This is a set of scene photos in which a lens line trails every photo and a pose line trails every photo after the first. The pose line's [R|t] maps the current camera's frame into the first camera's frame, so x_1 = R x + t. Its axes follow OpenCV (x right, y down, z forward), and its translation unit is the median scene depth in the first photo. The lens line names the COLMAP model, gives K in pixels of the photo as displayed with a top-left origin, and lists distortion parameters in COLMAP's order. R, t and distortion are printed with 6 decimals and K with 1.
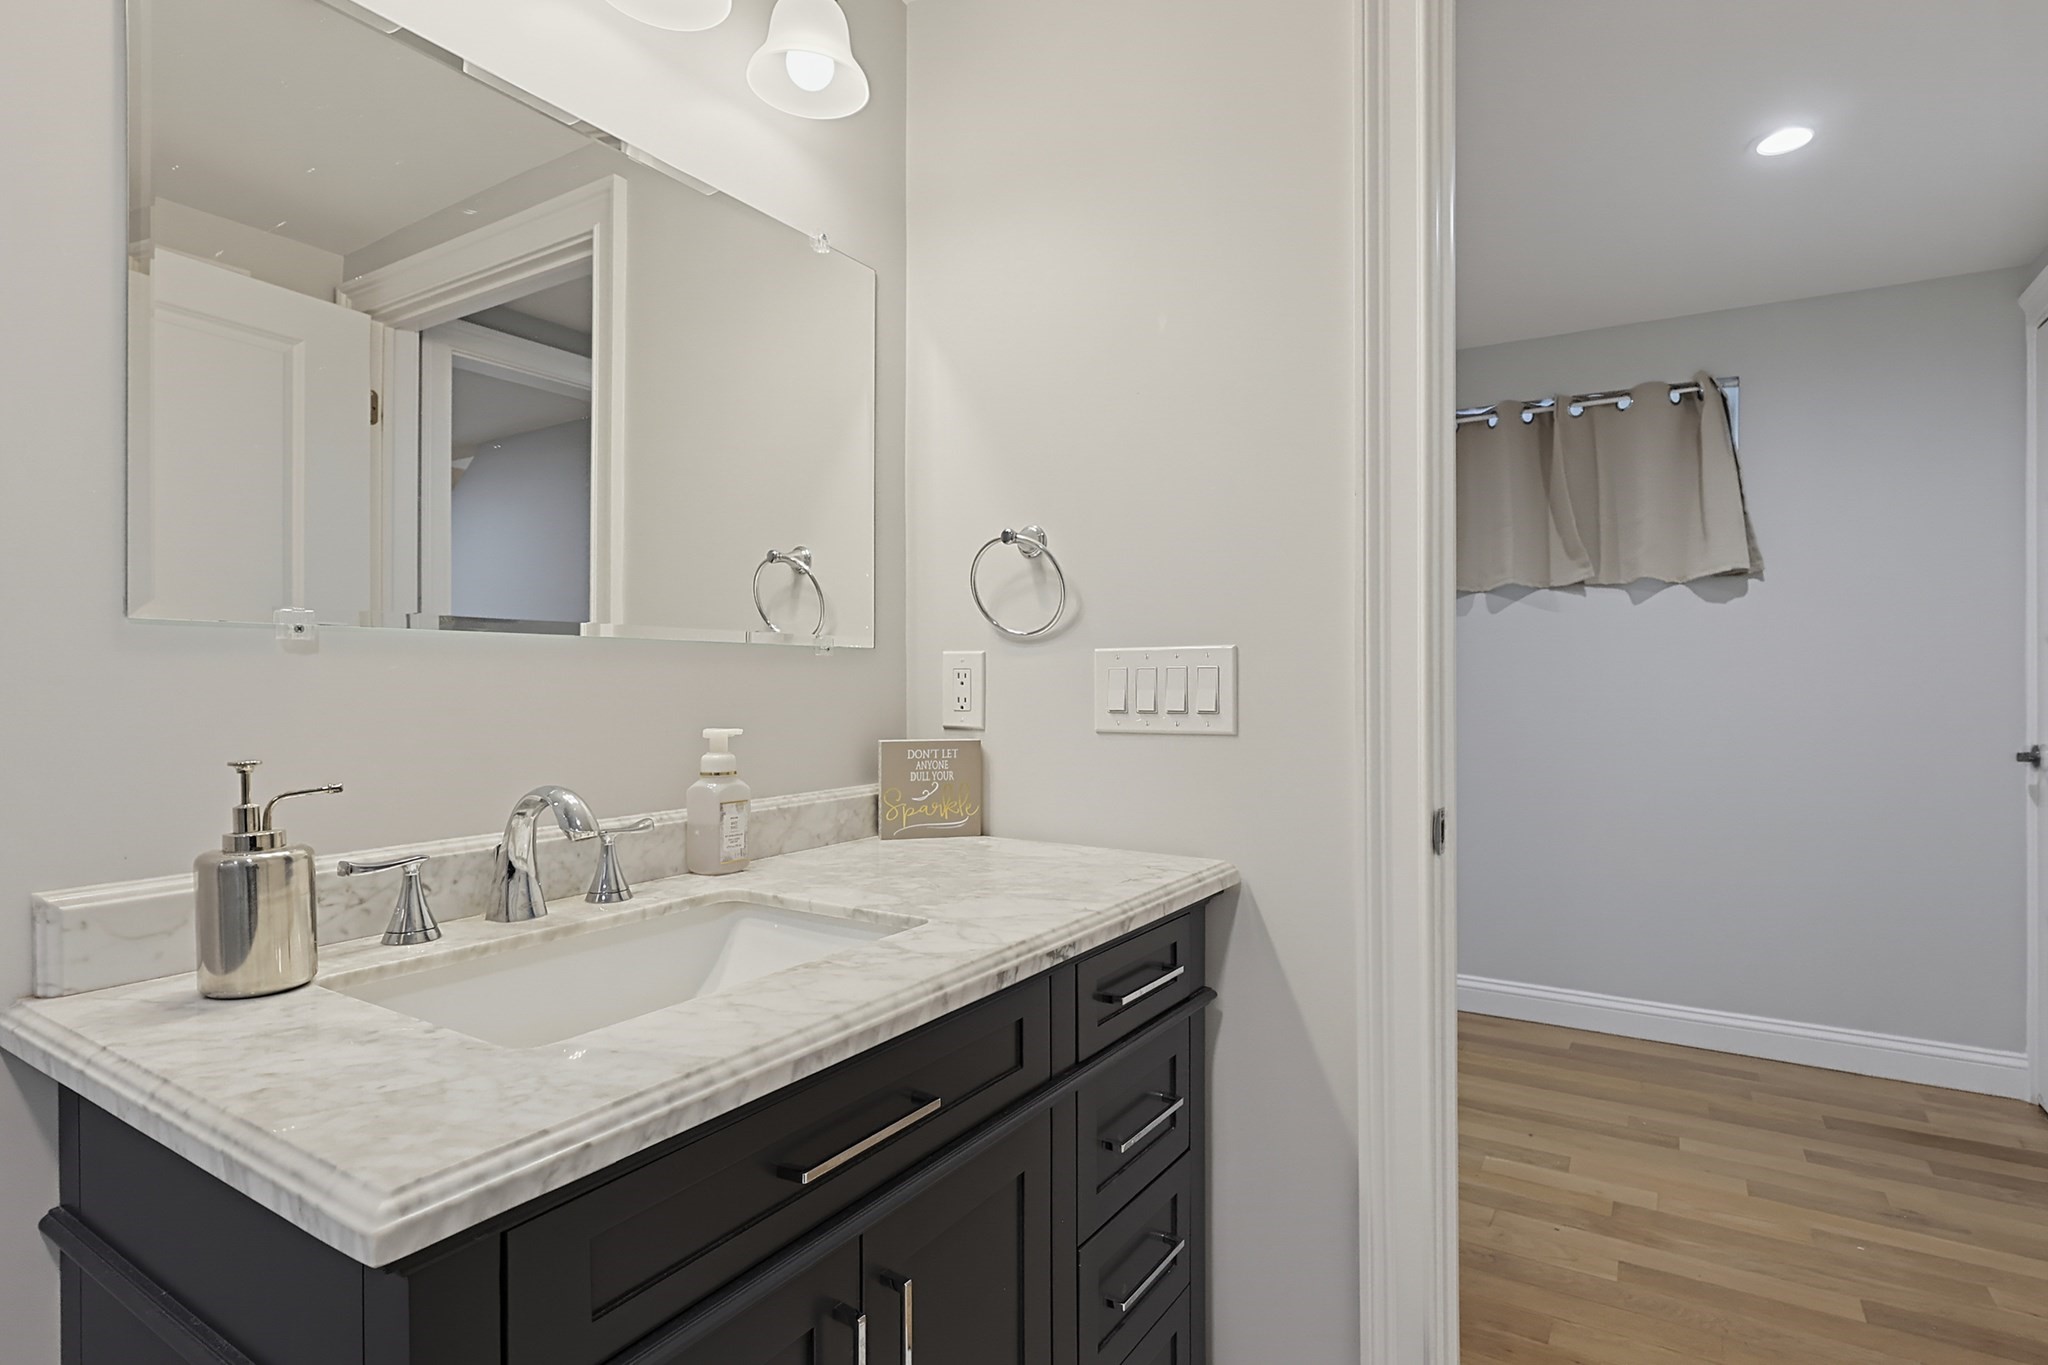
lens RADIAL K [[1004.4, 0, 1024.9], [0, 1004.4, 680.9], [0, 0, 1]] dist [-0.001063, 0.000878]
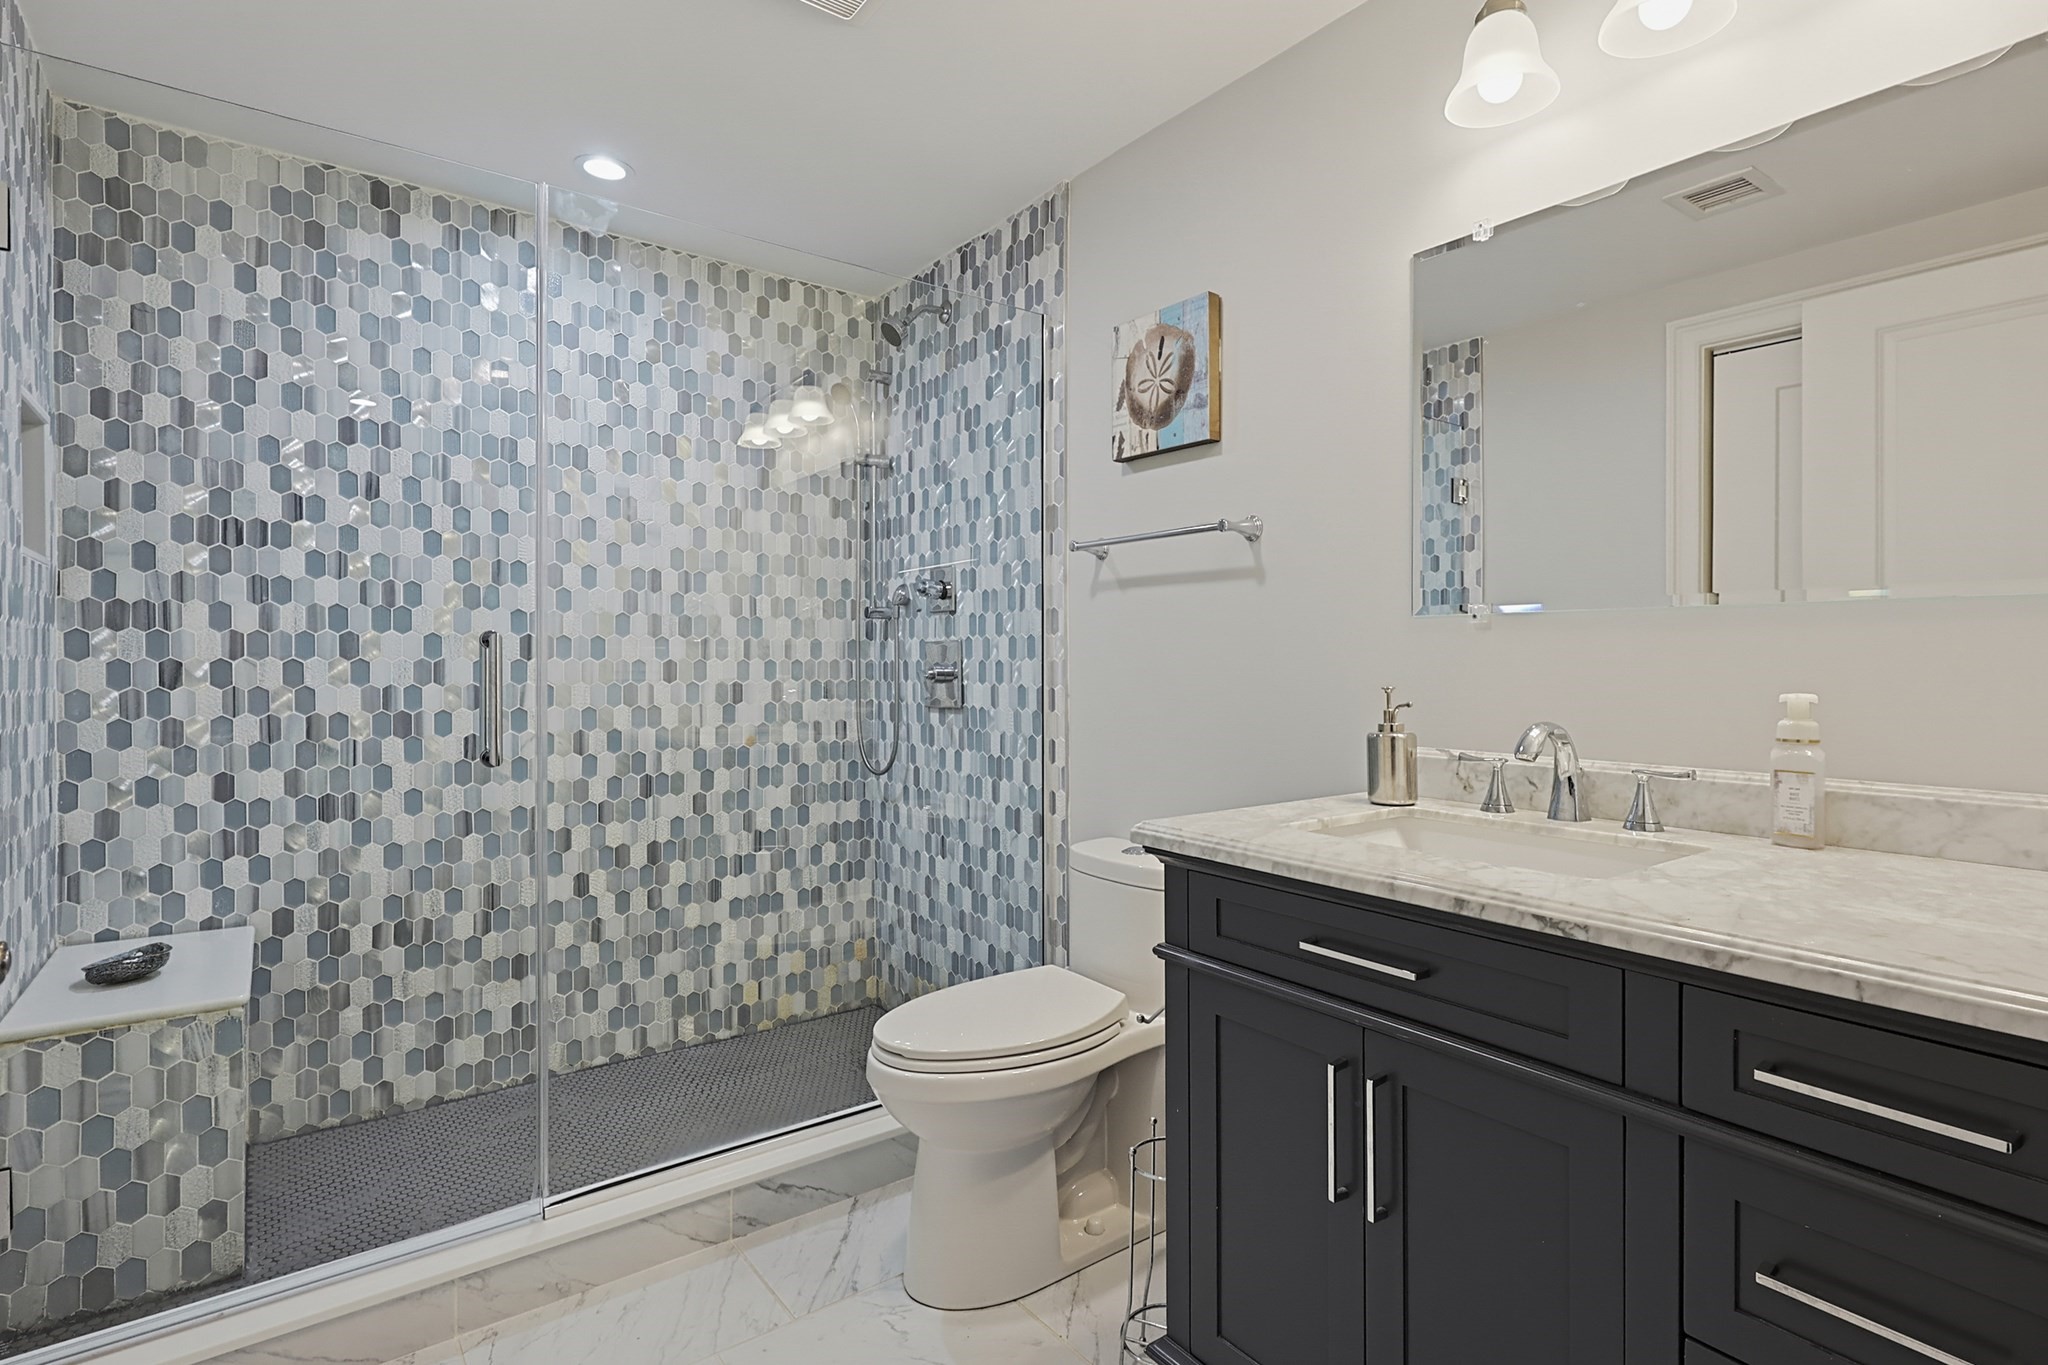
lens RADIAL K [[1004.4, 0, 1023.4], [0, 1004.4, 669.9], [0, 0, 1]] dist [-0.001063, 0.000878]
pose [[-0.362237, 0.011510, -0.932015, 0.909035], [0.001362, 0.999929, 0.011819, 0.014129], [0.932085, 0.003012, -0.362227, 0.718149]]
